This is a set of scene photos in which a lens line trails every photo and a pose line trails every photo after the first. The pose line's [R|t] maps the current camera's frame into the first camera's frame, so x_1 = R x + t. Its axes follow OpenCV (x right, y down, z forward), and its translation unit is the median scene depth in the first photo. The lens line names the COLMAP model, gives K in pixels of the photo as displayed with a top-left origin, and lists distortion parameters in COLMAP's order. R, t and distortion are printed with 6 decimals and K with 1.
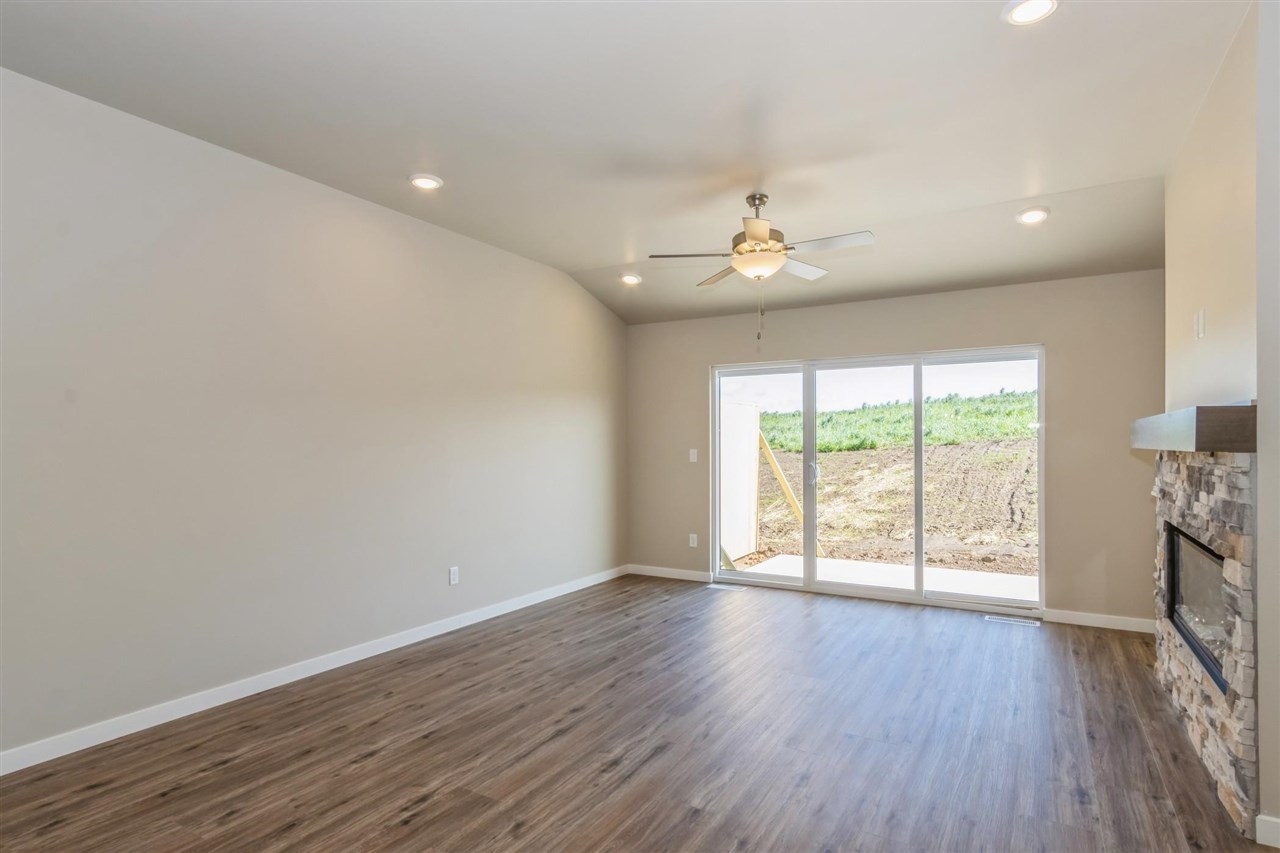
lens RADIAL K [[672.0, 0, 638.7], [0, 672.0, 439.4], [0, 0, 1]] dist [0.002955, -0.000294]
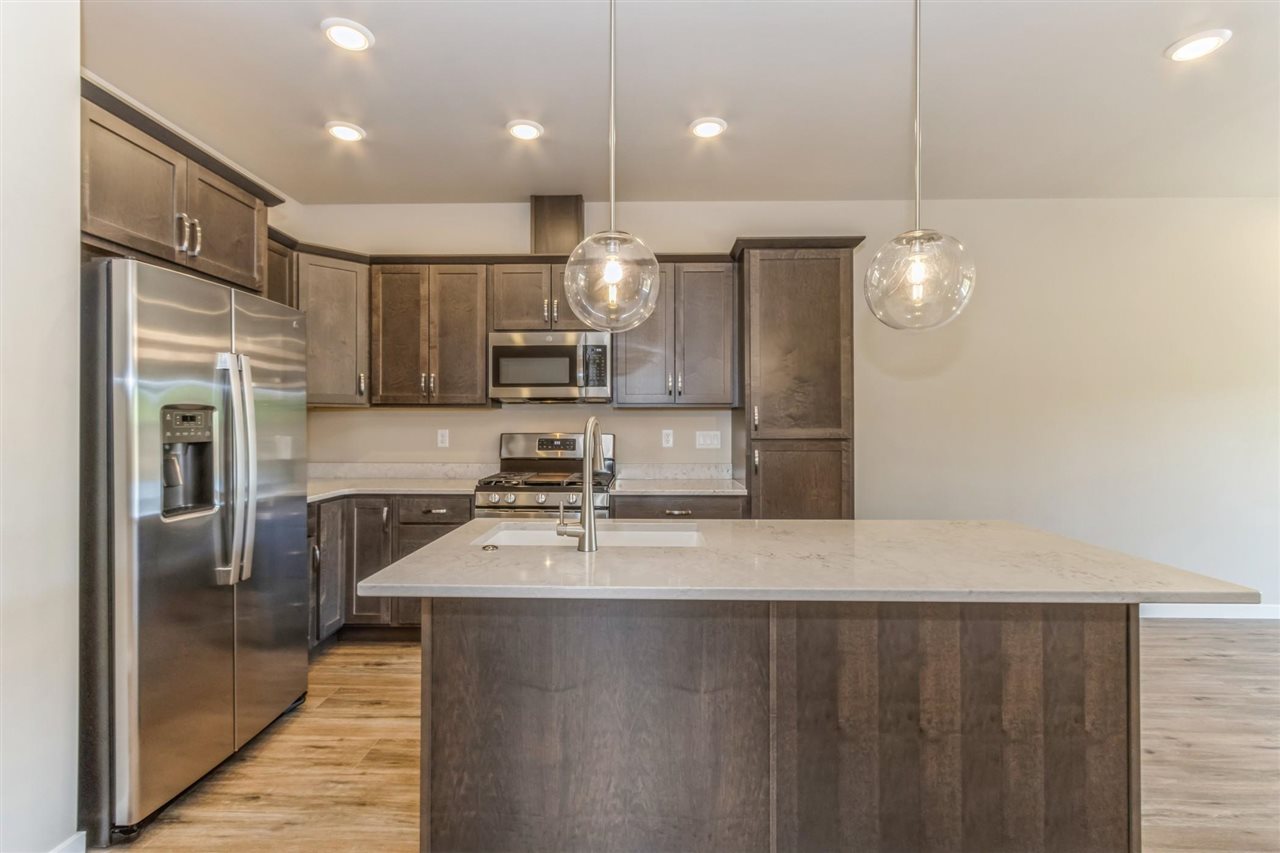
lens RADIAL K [[596.5, 0, 635.6], [0, 596.5, 417.0], [0, 0, 1]] dist [0.002626, -0.000164]
pose [[0.489295, -0.007637, -0.872085, -0.096533], [0.004943, 0.999970, -0.005984, 0.000164], [0.872105, -0.001383, 0.489318, -0.430252]]
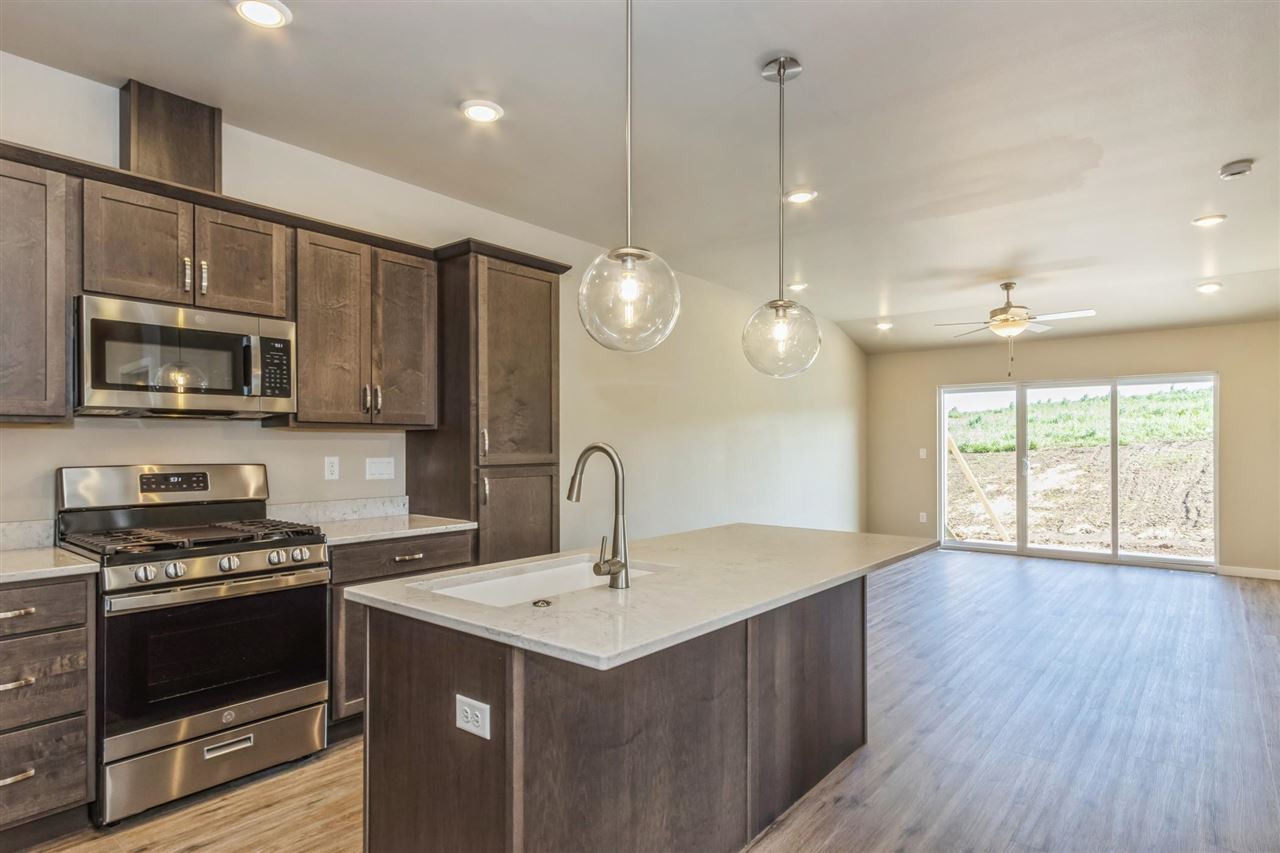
lens RADIAL K [[697.0, 0, 635.8], [0, 697.0, 442.1], [0, 0, 1]] dist [0.003549, -0.000832]
pose [[0.987597, -0.001100, -0.157009, -0.422240], [0.001544, 0.999995, 0.002703, -0.005149], [0.157005, -0.002911, 0.987594, -0.722705]]
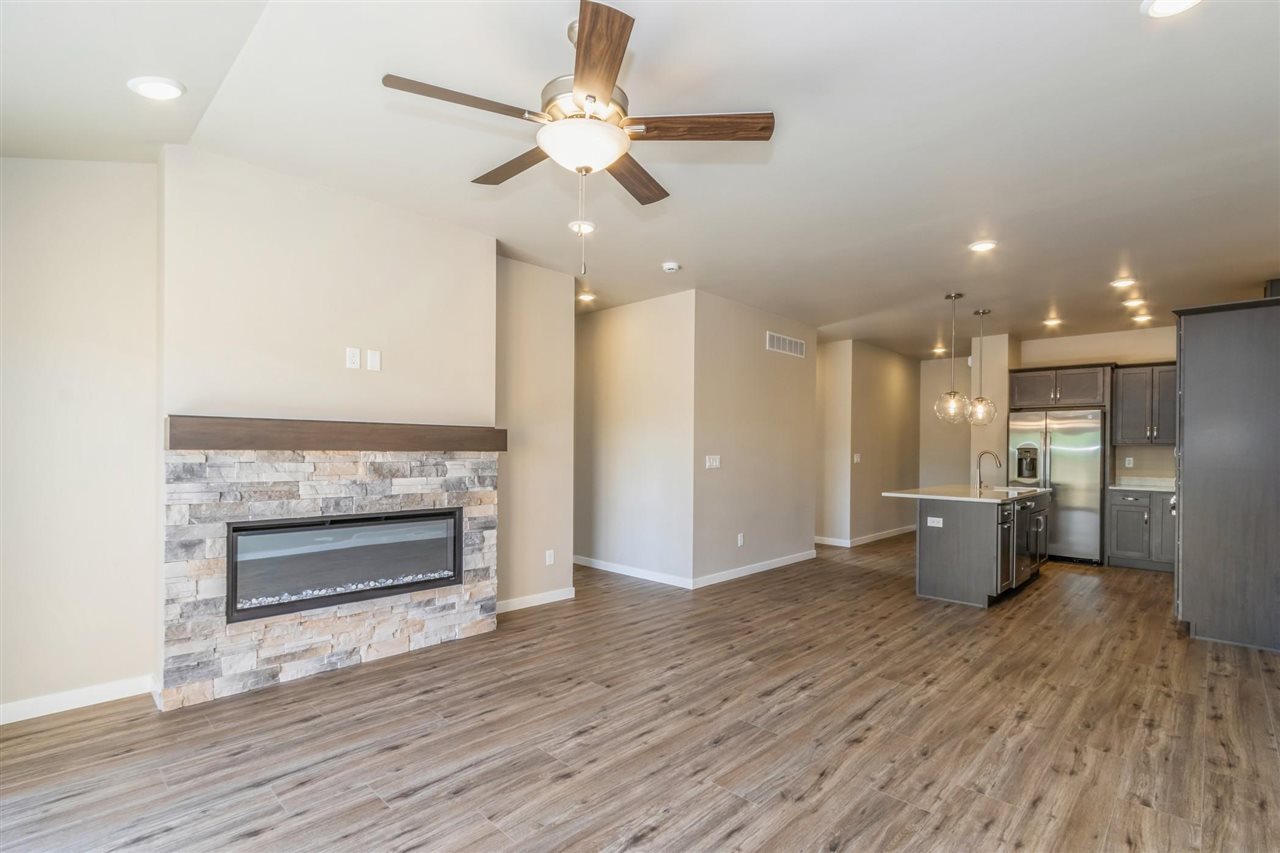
lens RADIAL K [[590.7, 0, 637.1], [0, 590.7, 452.2], [0, 0, 1]] dist [0.003096, -0.000203]
pose [[-0.971060, -0.010605, 0.238600, 0.006768], [-0.010623, 0.999943, 0.001208, 0.008717], [-0.238599, -0.001361, -0.971117, 1.536082]]
